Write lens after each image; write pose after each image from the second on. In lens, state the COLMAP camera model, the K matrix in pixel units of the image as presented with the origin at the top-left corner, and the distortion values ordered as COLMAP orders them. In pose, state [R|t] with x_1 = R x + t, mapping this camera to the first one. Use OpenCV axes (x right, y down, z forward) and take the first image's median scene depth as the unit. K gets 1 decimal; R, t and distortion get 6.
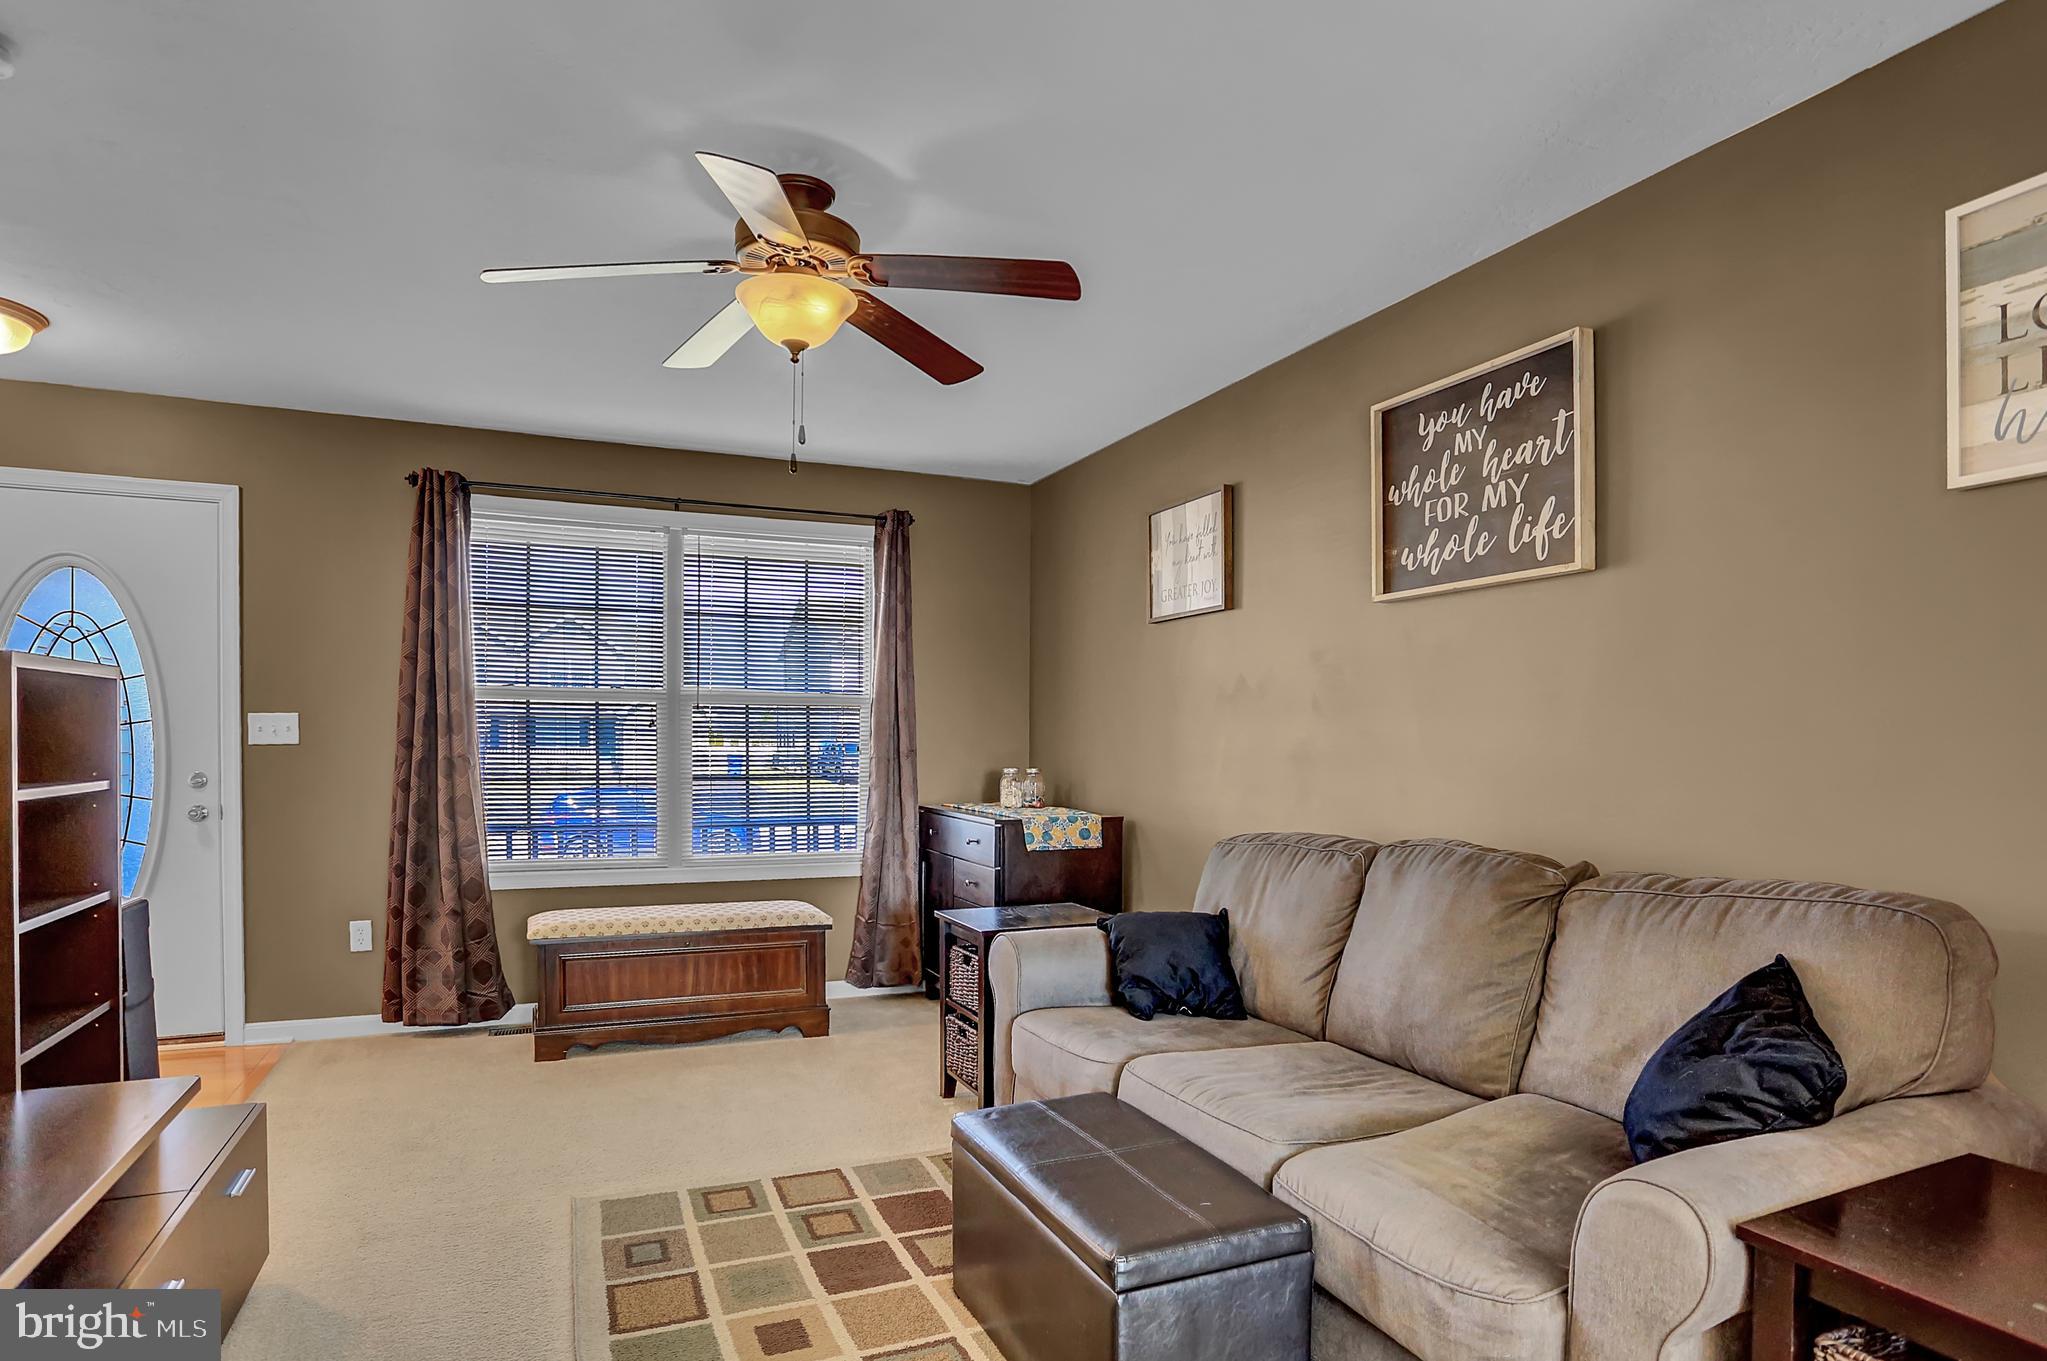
lens RADIAL K [[1104.8, 0, 1027.1], [0, 1104.8, 728.2], [0, 0, 1]] dist [-0.087879, 0.046059]
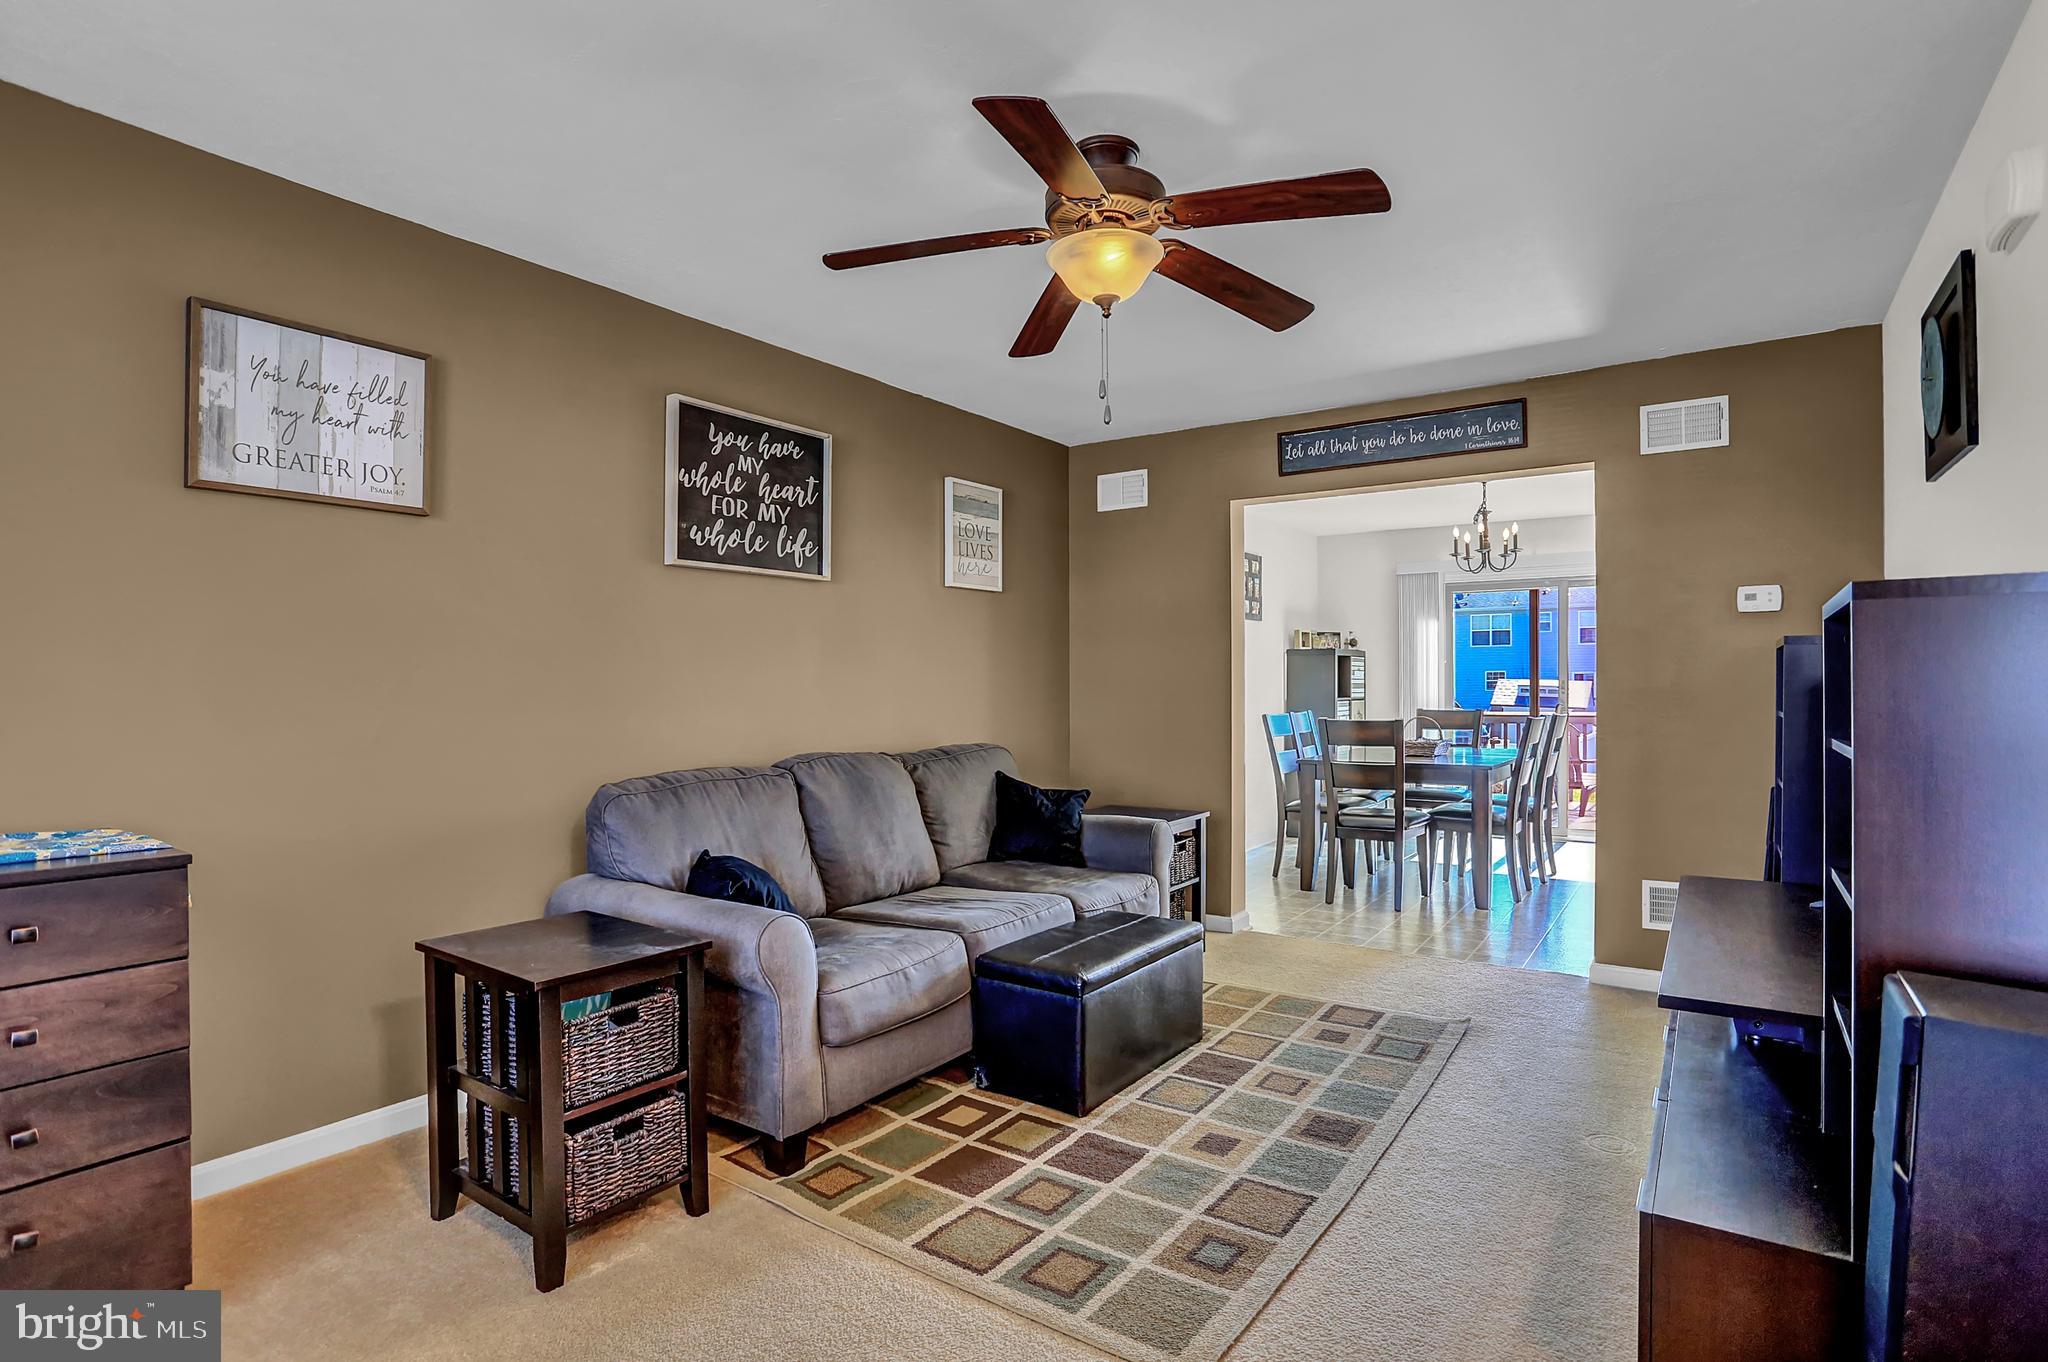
lens RADIAL K [[1041.5, 0, 1030.7], [0, 1041.5, 700.8], [0, 0, 1]] dist [-0.052629, 0.044386]
pose [[-0.526456, -0.020738, 0.849949, -0.663359], [-0.010572, 0.999785, 0.017846, 0.004423], [-0.850137, 0.000409, -0.526562, 1.025786]]
